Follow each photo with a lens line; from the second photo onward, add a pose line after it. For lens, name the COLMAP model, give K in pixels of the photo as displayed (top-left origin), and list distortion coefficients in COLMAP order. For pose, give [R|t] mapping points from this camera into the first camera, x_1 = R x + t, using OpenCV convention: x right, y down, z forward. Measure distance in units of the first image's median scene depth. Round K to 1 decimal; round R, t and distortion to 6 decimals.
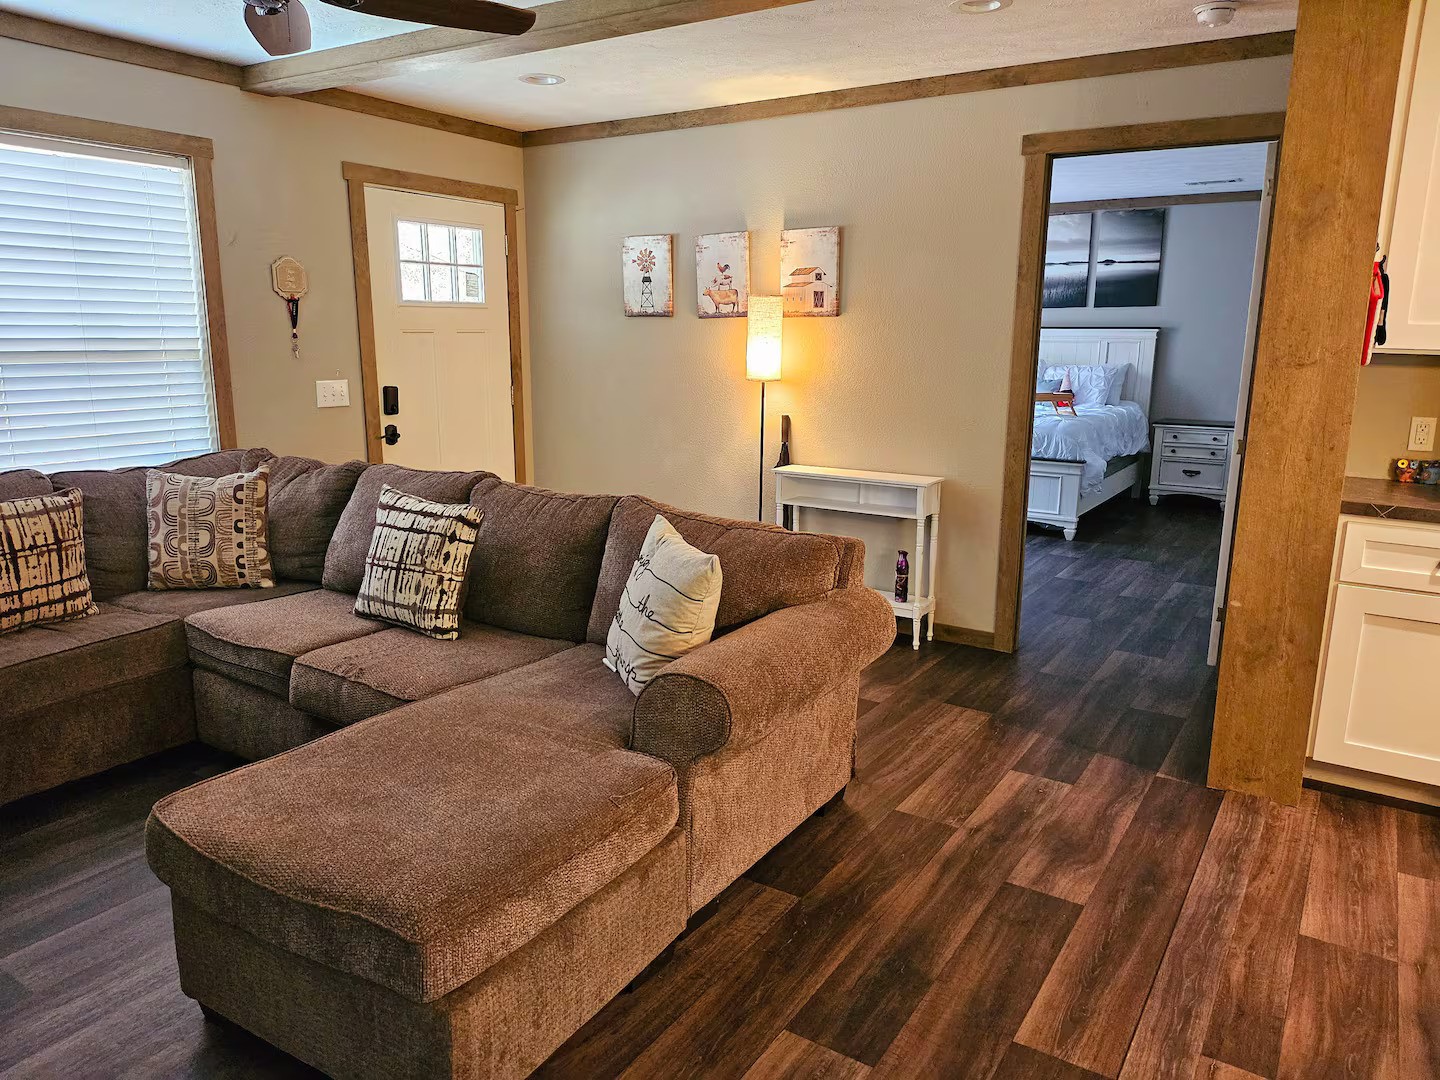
lens RADIAL K [[1016.9, 0, 730.1], [0, 1016.9, 538.9], [0, 0, 1]] dist [0.069835, -0.072621]
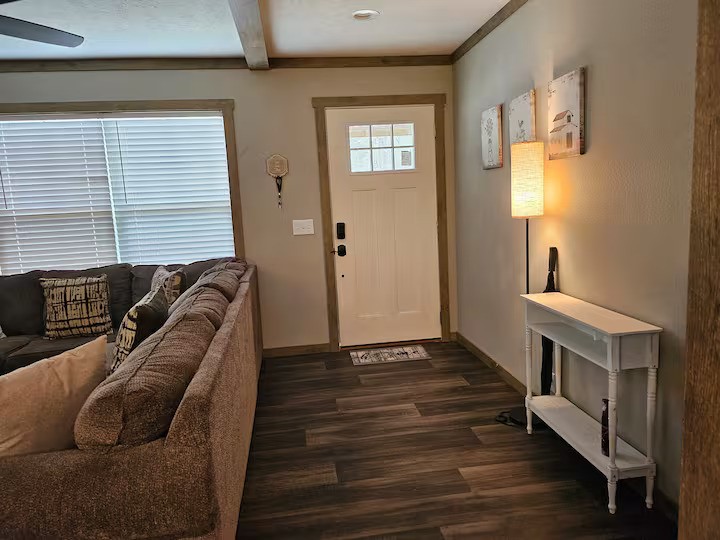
lens RADIAL K [[508.5, 0, 365.0], [0, 508.5, 269.4], [0, 0, 1]] dist [0.069835, -0.072621]
pose [[0.644197, 0.069491, -0.761696, 0.373489], [-0.099972, 0.994971, 0.006223, -0.085804], [0.758298, 0.072140, 0.647905, 0.516674]]
